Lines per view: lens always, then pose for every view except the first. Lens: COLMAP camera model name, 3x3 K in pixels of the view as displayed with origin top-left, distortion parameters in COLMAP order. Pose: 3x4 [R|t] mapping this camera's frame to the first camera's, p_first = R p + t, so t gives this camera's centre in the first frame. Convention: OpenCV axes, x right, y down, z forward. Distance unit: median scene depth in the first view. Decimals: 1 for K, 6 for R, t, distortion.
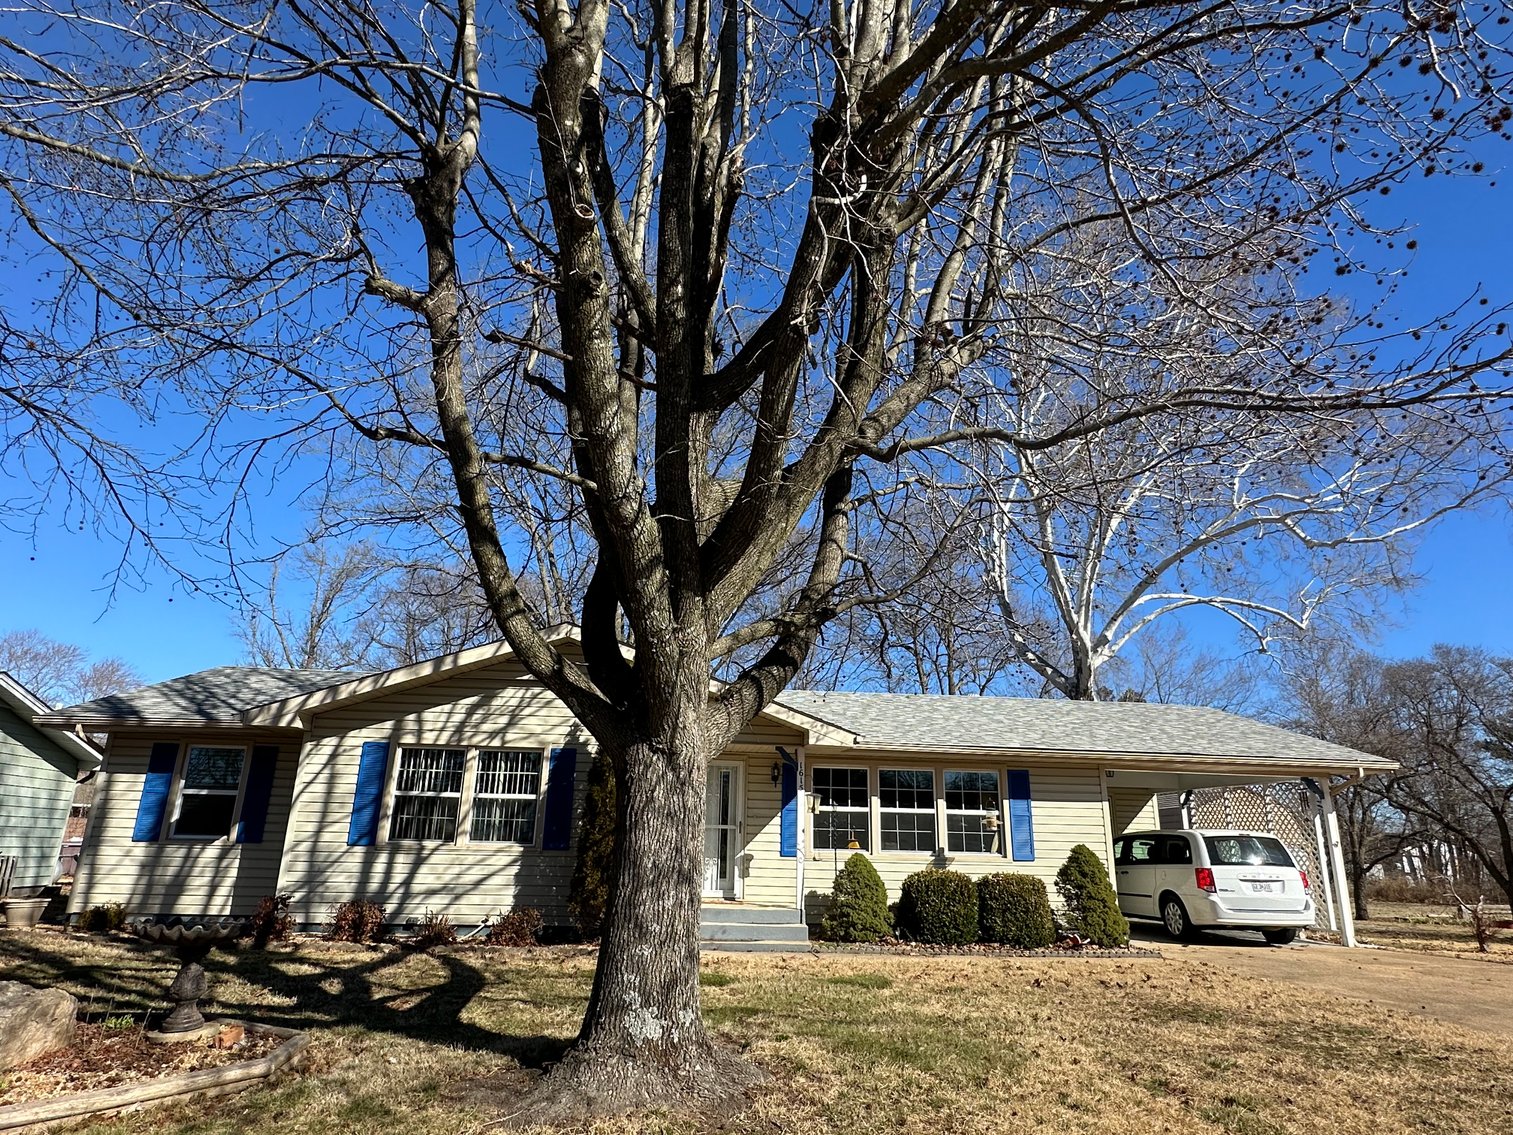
lens RADIAL K [[869.3, 0, 752.3], [0, 869.3, 565.9], [0, 0, 1]] dist [-0.002185, 0.001419]
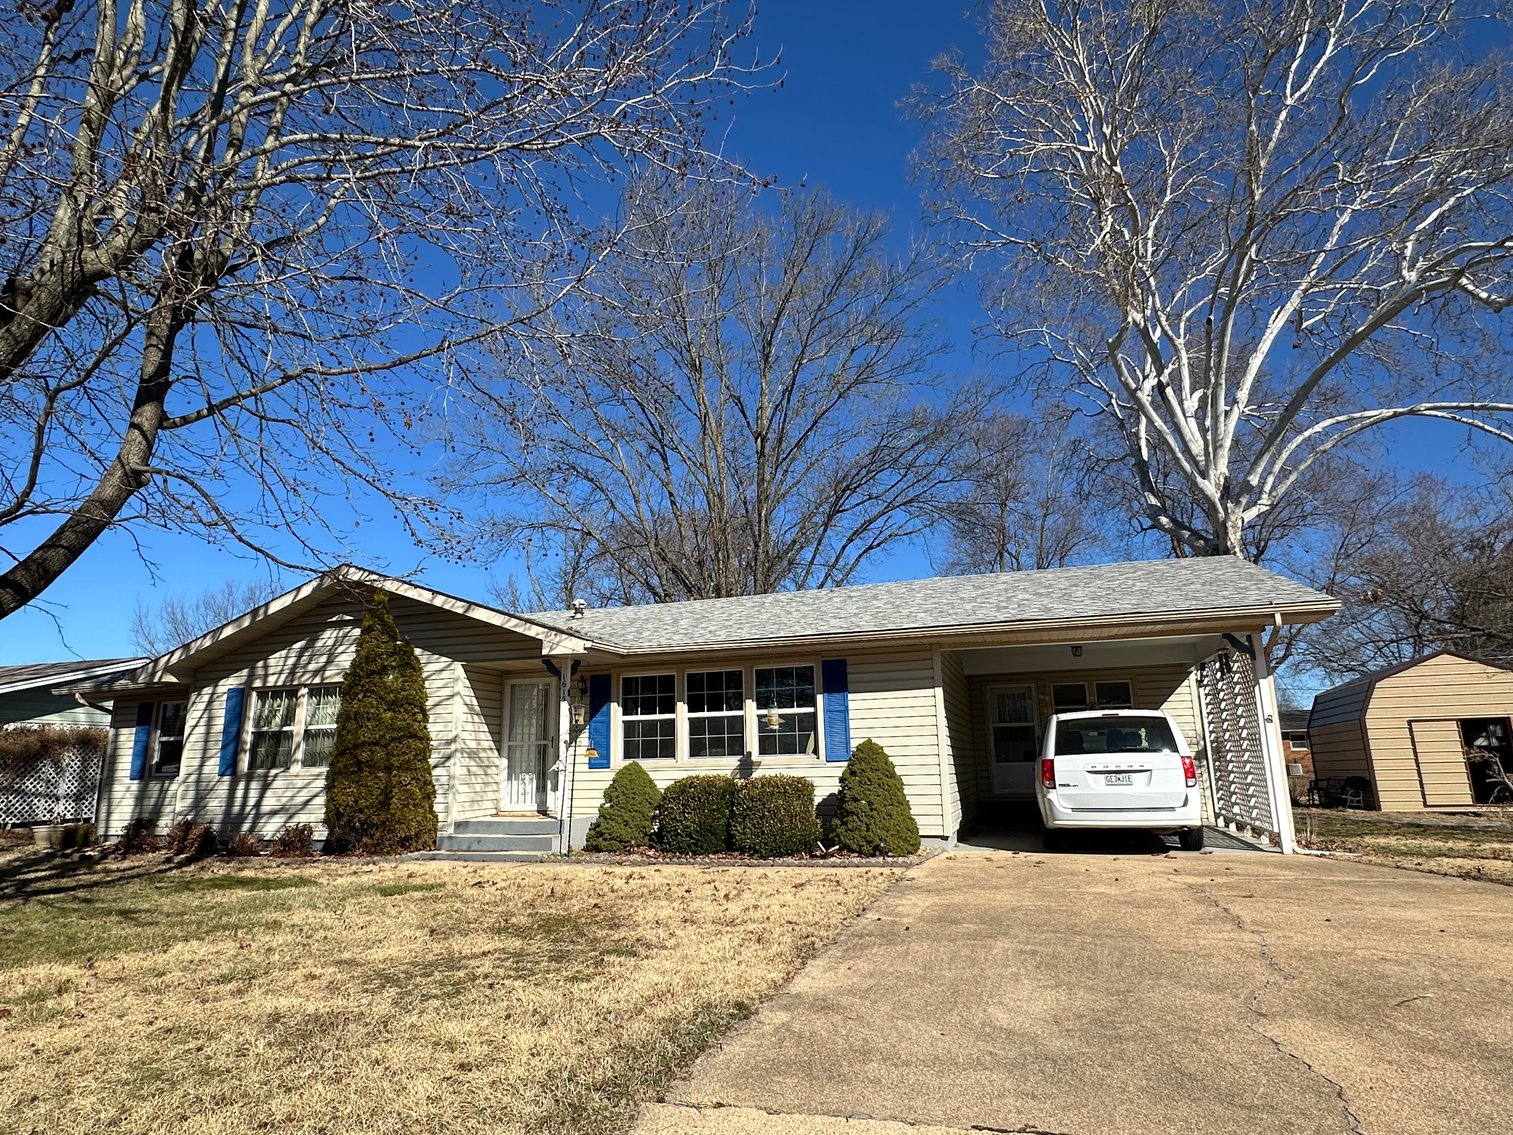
lens RADIAL K [[869.3, 0, 755.3], [0, 869.3, 569.7], [0, 0, 1]] dist [-0.002185, 0.001419]
pose [[0.915331, -0.131465, -0.380639, 0.653666], [0.164481, 0.984824, 0.055394, 0.096292], [0.367580, -0.113312, 0.923063, 0.202418]]
